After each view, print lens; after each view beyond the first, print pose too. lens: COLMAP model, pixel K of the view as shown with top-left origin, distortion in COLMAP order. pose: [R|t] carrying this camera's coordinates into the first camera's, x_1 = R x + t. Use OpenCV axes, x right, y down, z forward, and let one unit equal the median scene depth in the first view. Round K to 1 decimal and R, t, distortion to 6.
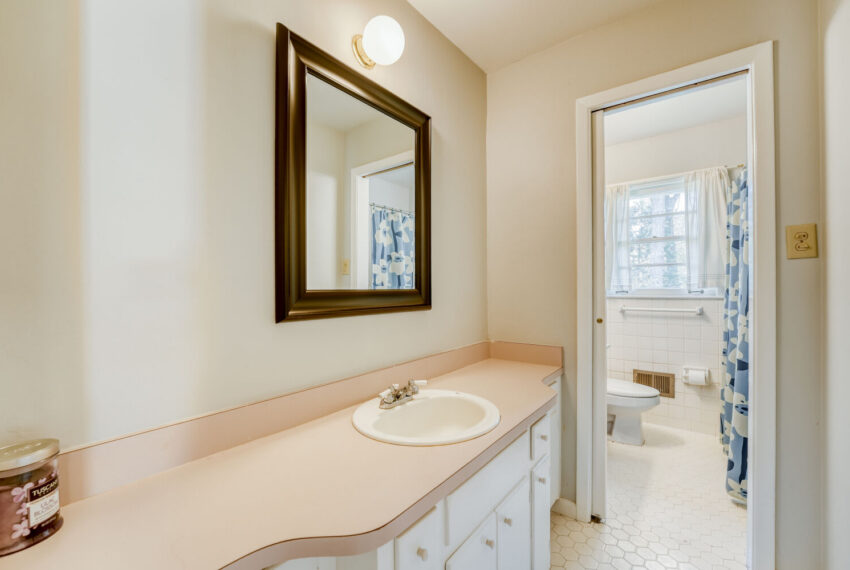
lens RADIAL K [[345.9, 0, 426.6], [0, 345.9, 290.7], [0, 0, 1]] dist [-0.011277, 0.000301]
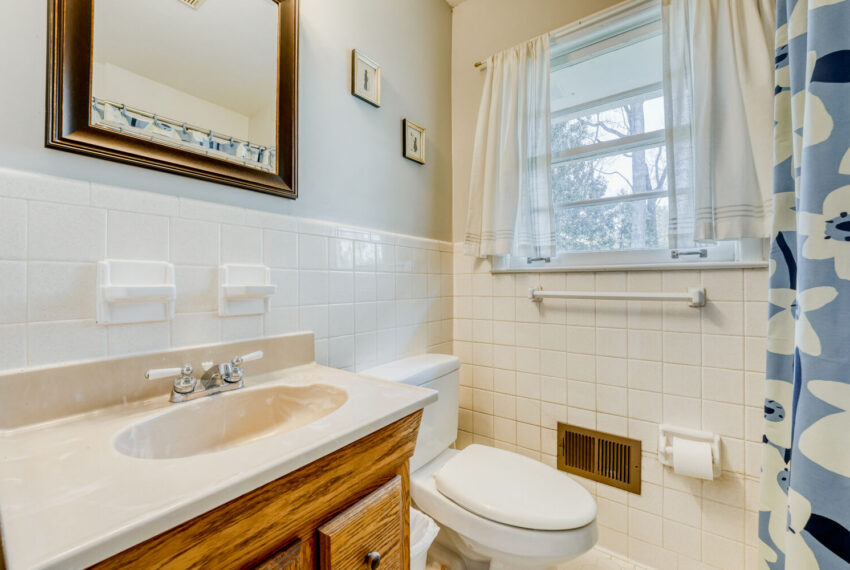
lens RADIAL K [[345.9, 0, 423.5], [0, 345.9, 280.1], [0, 0, 1]] dist [-0.011277, 0.000301]
pose [[0.999280, 0.009132, 0.036830, 0.434866], [-0.008657, 0.999878, -0.013036, 0.044882], [-0.036944, 0.012708, 0.999237, 0.581610]]
